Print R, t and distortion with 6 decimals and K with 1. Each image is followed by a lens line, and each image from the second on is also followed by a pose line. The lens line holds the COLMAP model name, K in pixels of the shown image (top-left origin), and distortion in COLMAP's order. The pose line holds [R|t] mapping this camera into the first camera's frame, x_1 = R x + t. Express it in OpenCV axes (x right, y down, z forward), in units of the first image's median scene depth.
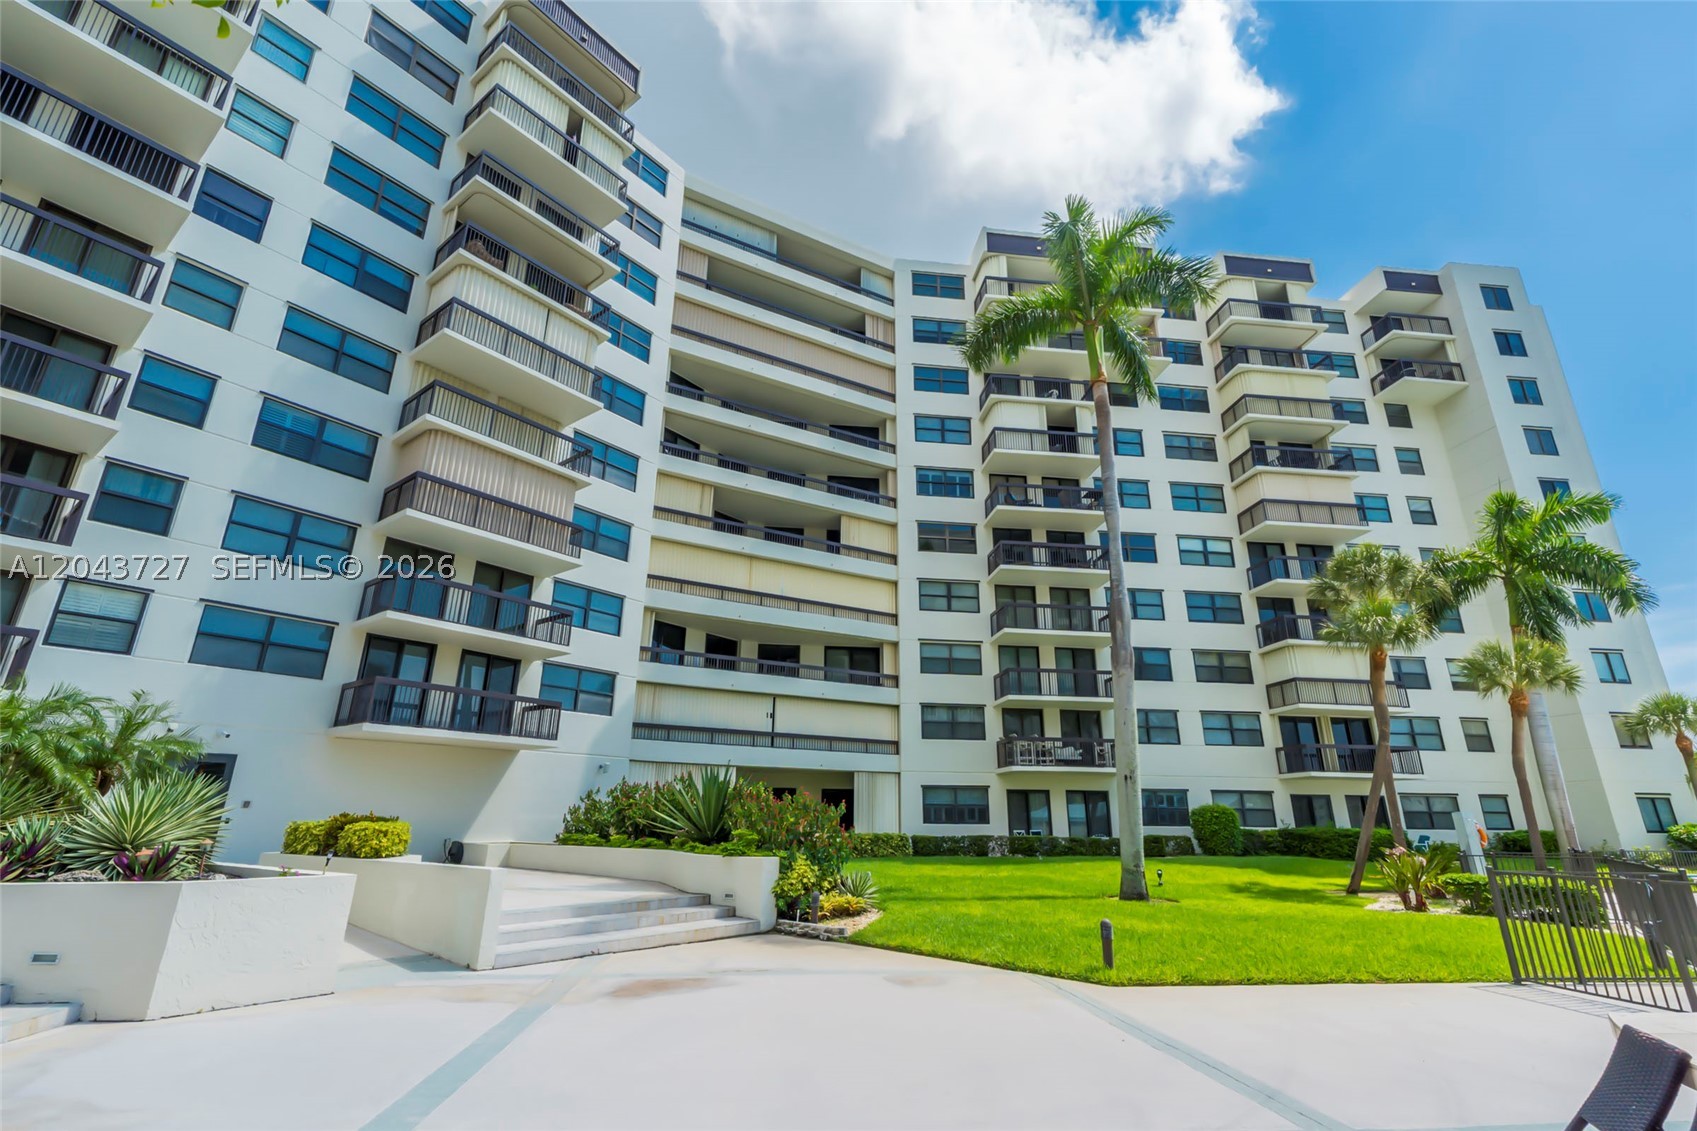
lens RADIAL K [[755.6, 0, 837.8], [0, 755.6, 560.8], [0, 0, 1]] dist [0.011508, 0.000029]
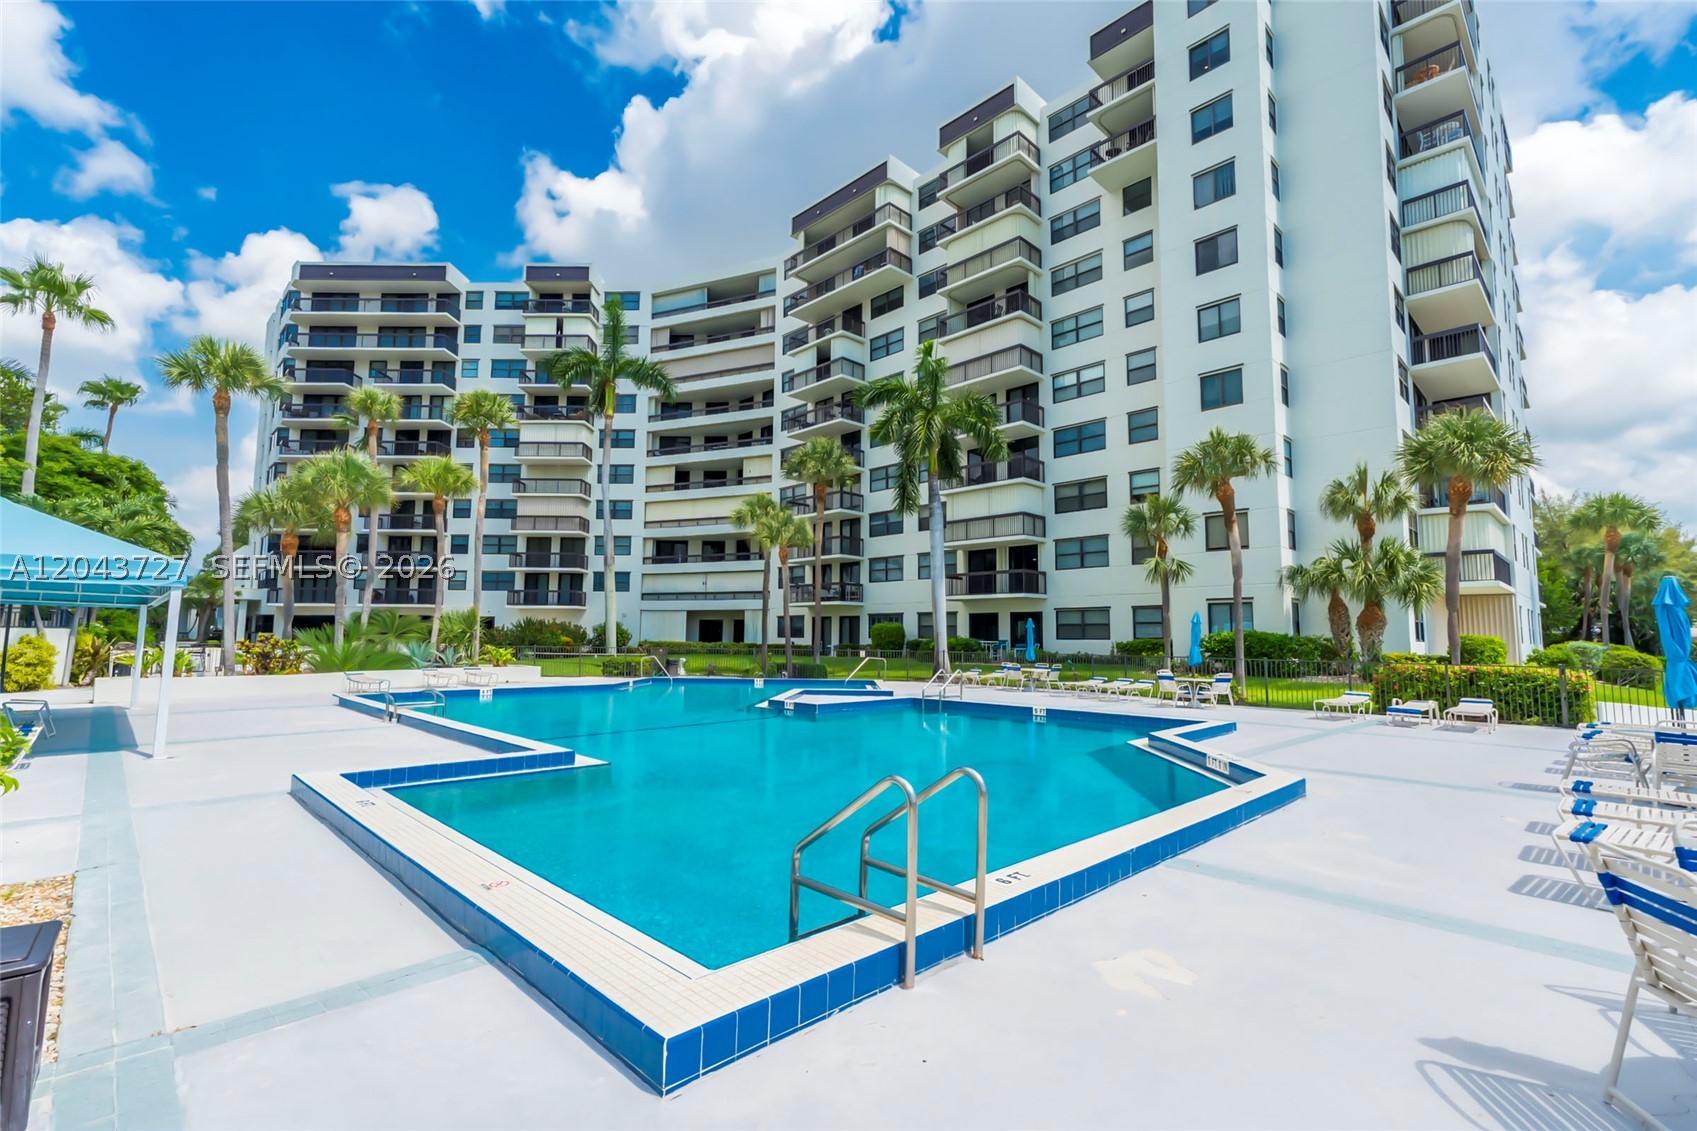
lens RADIAL K [[755.6, 0, 837.8], [0, 755.6, 560.8], [0, 0, 1]] dist [0.011508, 0.000029]
pose [[0.600509, -0.087586, -0.794806, 1.539143], [0.253431, 0.963586, 0.085293, 0.069910], [0.758394, -0.252648, 0.600839, 0.127100]]
